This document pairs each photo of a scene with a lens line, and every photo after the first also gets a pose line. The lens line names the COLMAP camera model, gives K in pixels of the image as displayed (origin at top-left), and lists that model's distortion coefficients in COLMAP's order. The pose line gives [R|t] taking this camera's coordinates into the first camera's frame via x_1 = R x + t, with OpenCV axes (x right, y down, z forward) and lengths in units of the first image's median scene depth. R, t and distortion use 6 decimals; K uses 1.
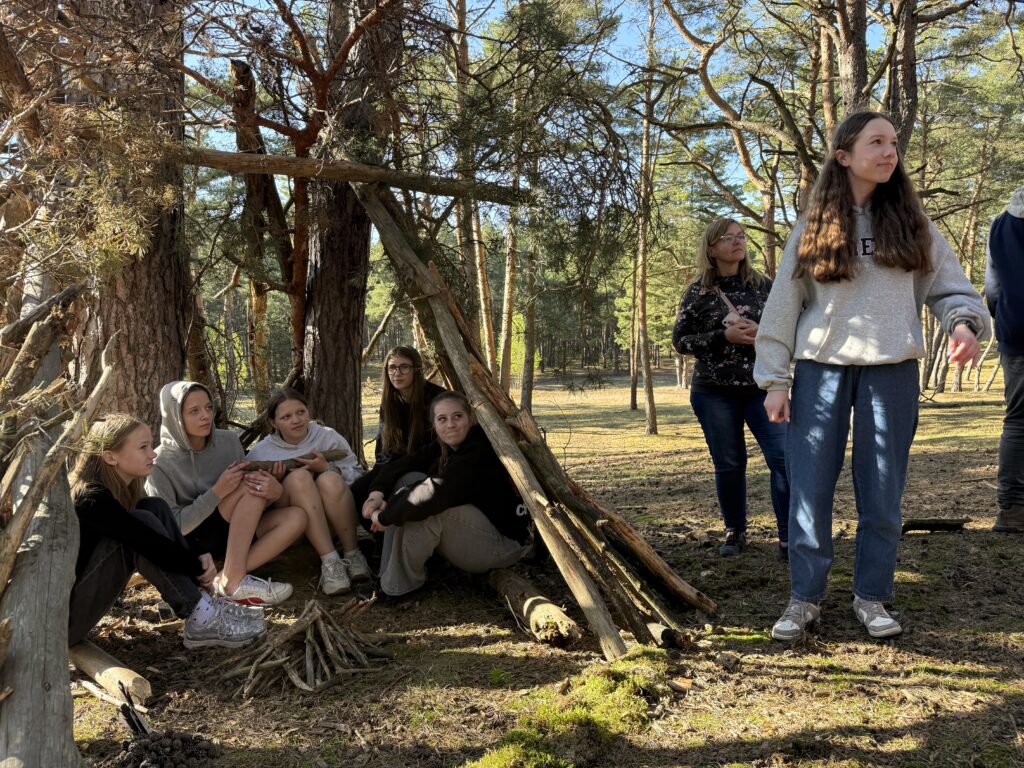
lens RADIAL K [[724.0, 0, 513.2], [0, 724.0, 376.6], [0, 0, 1]] dist [0.022090, -0.043394]
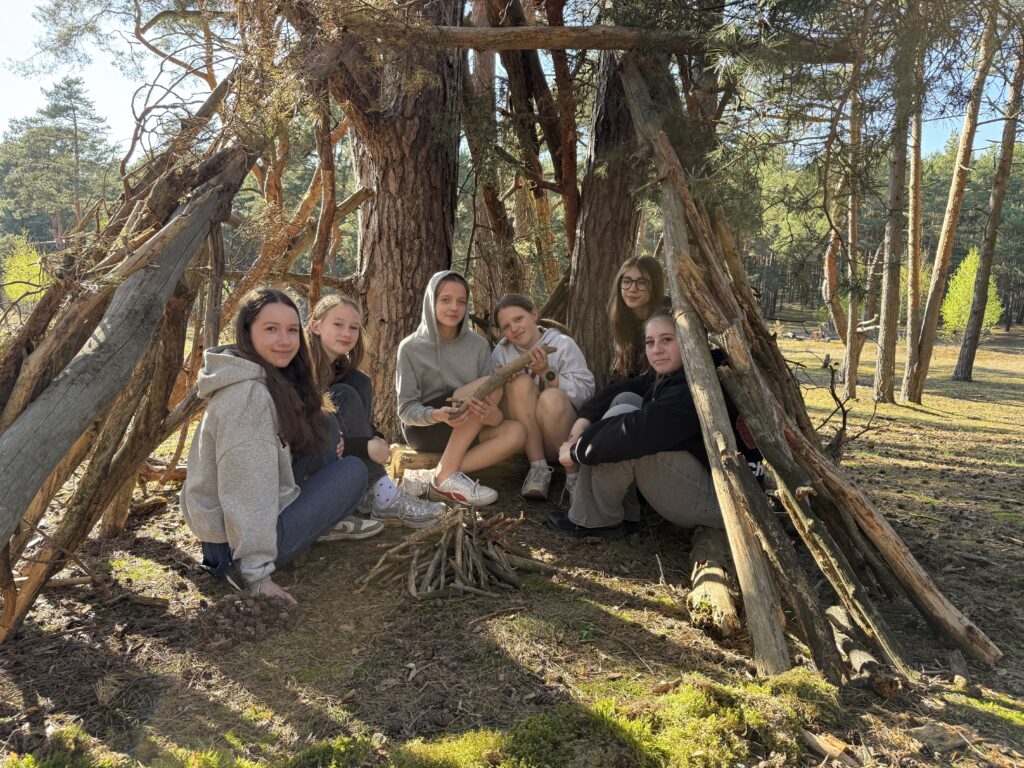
lens RADIAL K [[724.0, 0, 509.4], [0, 724.0, 391.9], [0, 0, 1]] dist [0.022090, -0.043394]
pose [[0.836869, 0.130867, -0.531530, 0.217110], [-0.075515, 0.989319, 0.124685, 0.036320], [0.542170, -0.064206, 0.837812, 0.233222]]
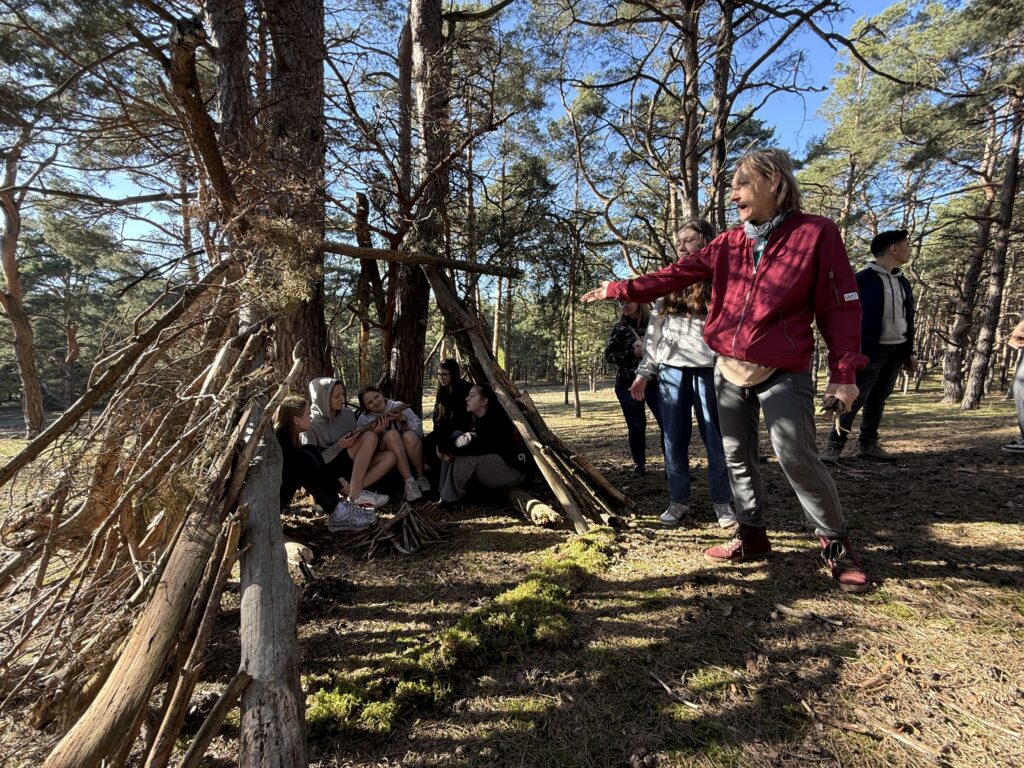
lens RADIAL K [[410.6, 0, 508.7], [0, 410.6, 380.9], [0, 0, 1]] dist [-0.010866, 0.000385]
pose [[0.999482, -0.000006, 0.032188, -0.056050], [0.000453, 0.999904, -0.013869, 0.029839], [-0.032184, 0.013877, 0.999386, 0.016268]]
